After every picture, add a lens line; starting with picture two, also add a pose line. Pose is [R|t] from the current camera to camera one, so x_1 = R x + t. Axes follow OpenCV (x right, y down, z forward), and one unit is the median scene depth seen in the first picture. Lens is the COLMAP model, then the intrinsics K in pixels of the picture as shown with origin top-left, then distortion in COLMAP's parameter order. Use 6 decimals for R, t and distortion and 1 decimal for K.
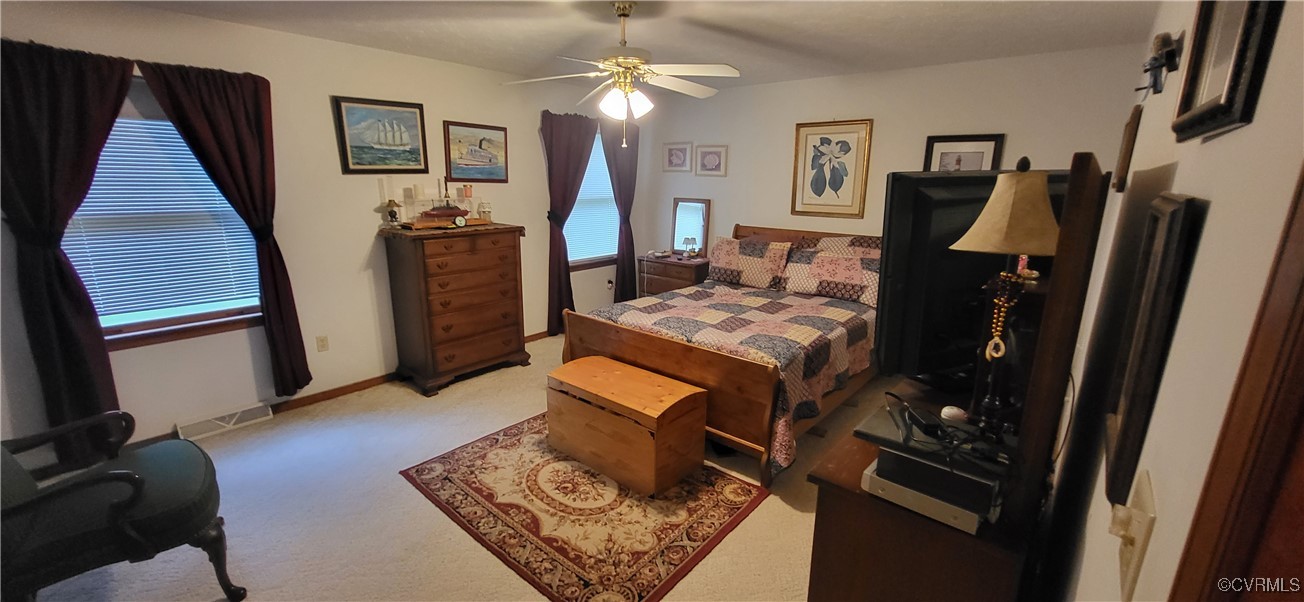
lens RADIAL K [[512.4, 0, 656.1], [0, 512.4, 302.3], [0, 0, 1]] dist [0.001464, -0.000409]
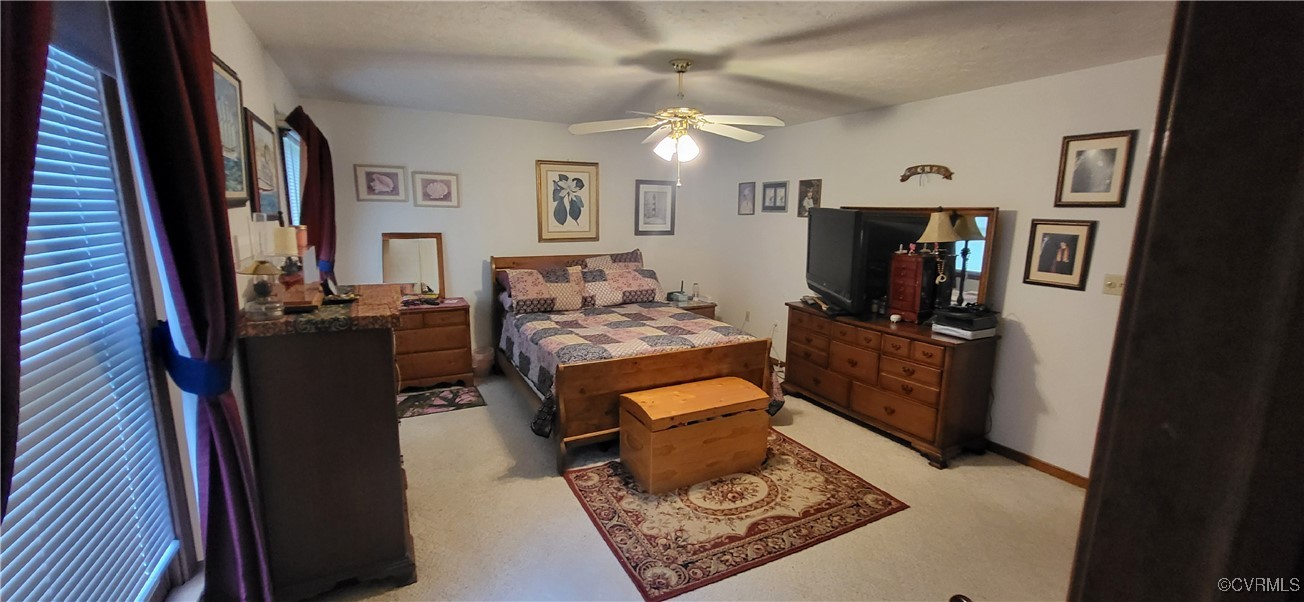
lens RADIAL K [[512.4, 0, 654.9], [0, 512.4, 300.4], [0, 0, 1]] dist [0.001464, -0.000409]
pose [[0.381088, -0.170049, 0.908766, -0.710392], [0.212911, 0.972662, 0.092722, -0.110007], [-0.899689, 0.158151, 0.406875, 0.395755]]
